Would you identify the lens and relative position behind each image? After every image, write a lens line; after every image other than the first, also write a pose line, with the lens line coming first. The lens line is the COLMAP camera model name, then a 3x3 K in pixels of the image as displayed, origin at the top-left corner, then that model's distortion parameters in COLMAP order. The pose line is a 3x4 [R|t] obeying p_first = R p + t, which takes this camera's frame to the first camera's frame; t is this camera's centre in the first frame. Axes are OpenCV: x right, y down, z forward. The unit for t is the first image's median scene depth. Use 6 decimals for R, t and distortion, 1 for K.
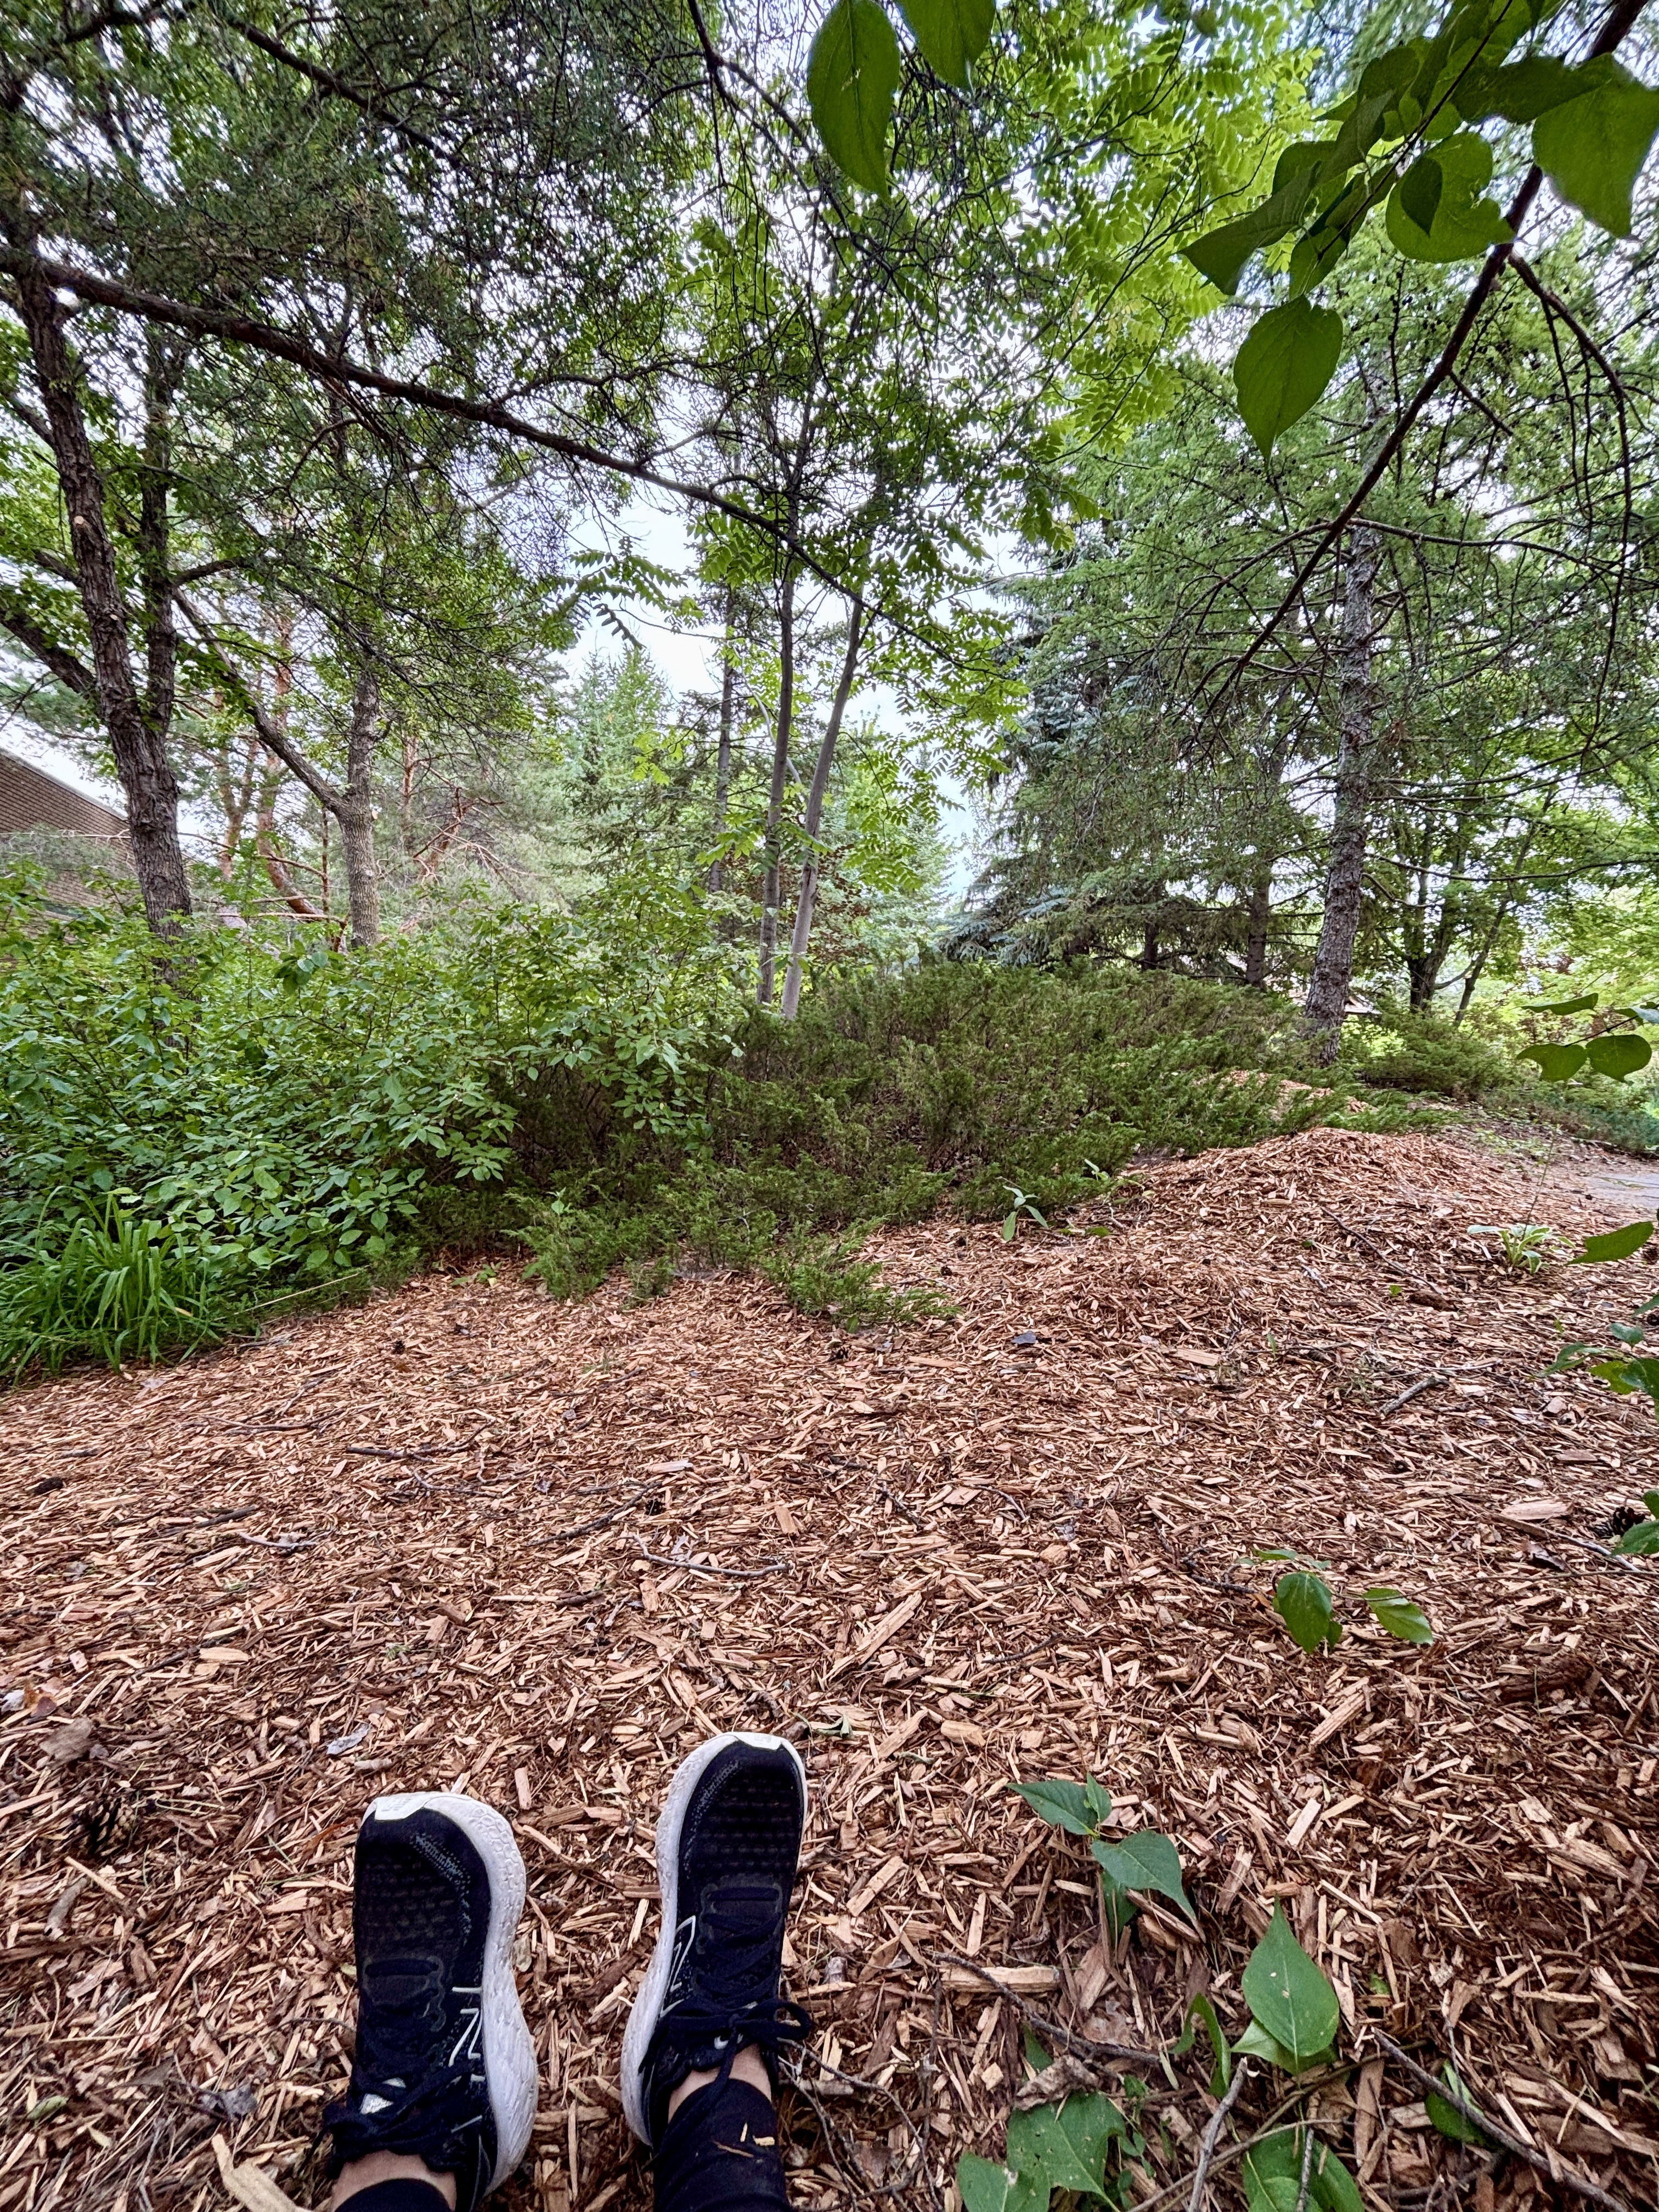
lens RADIAL K [[839.5, 0, 829.5], [0, 839.5, 1106.0], [0, 0, 1]] dist [-0.002371, -0.002048]
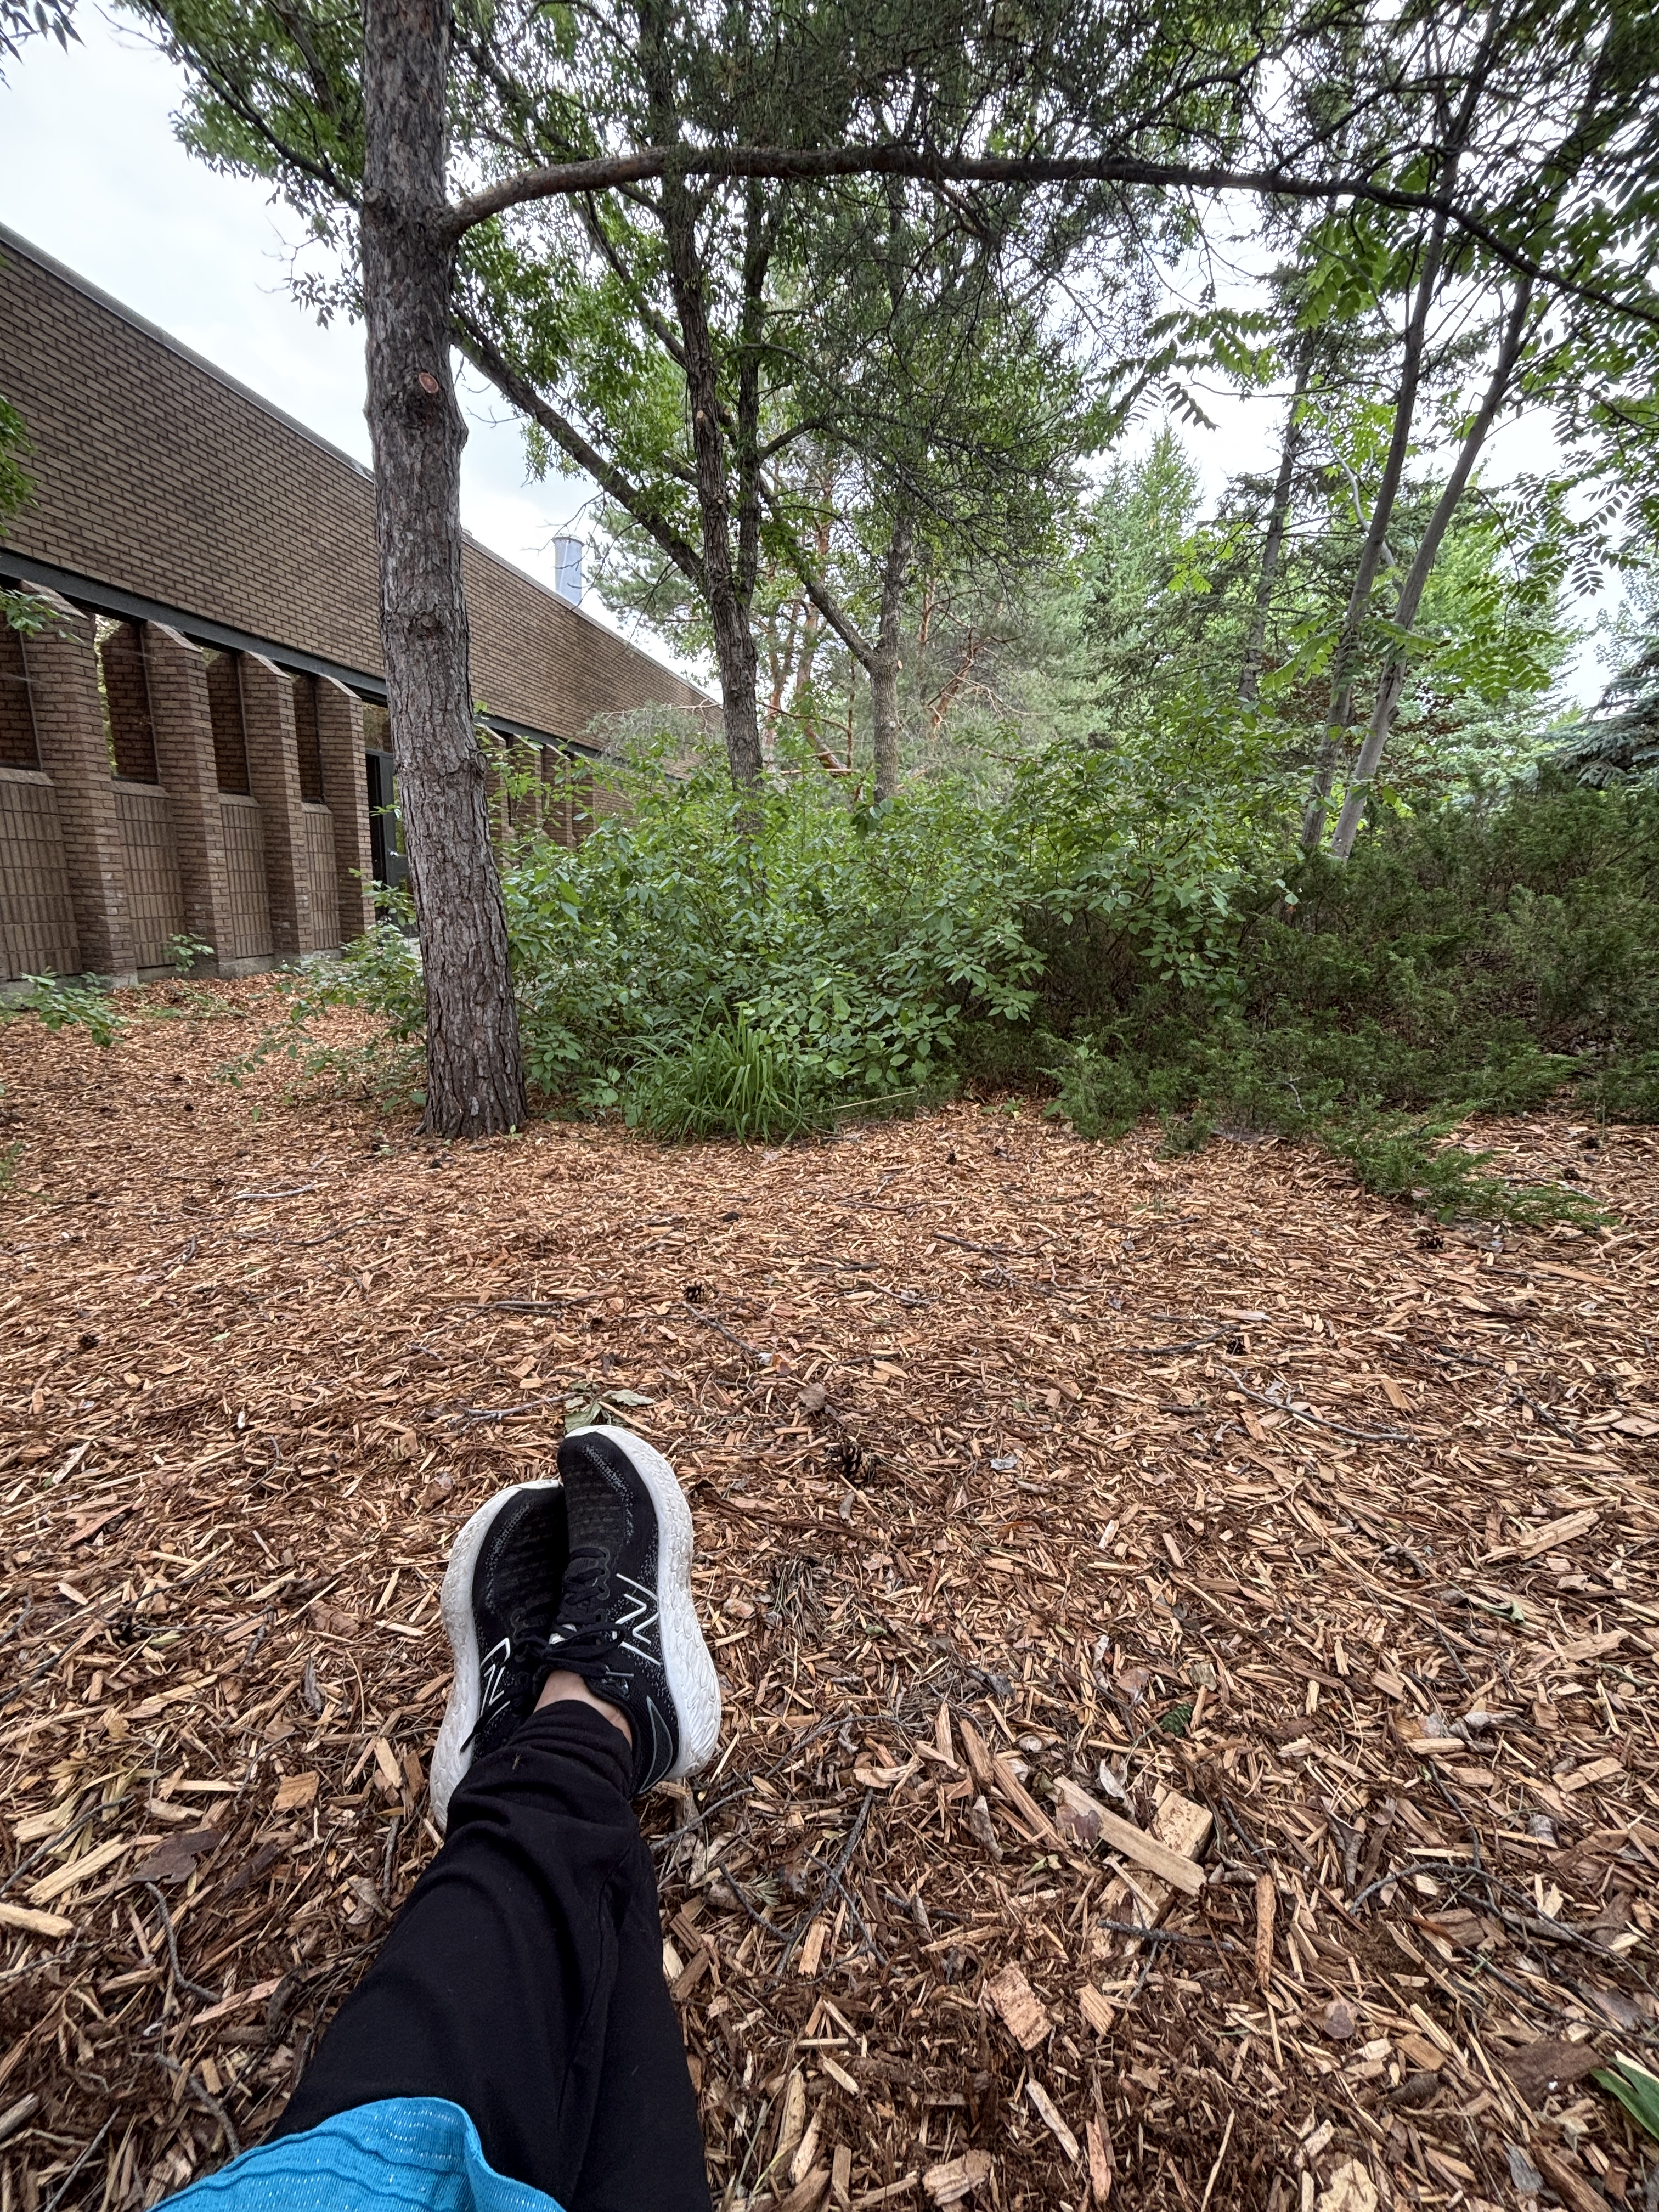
lens RADIAL K [[839.5, 0, 829.5], [0, 839.5, 1106.0], [0, 0, 1]] dist [-0.002371, -0.002048]
pose [[0.883348, 0.127661, -0.450998, -0.188163], [-0.052439, 0.983071, 0.175562, 0.033009], [0.465775, -0.131432, 0.875088, -0.064454]]
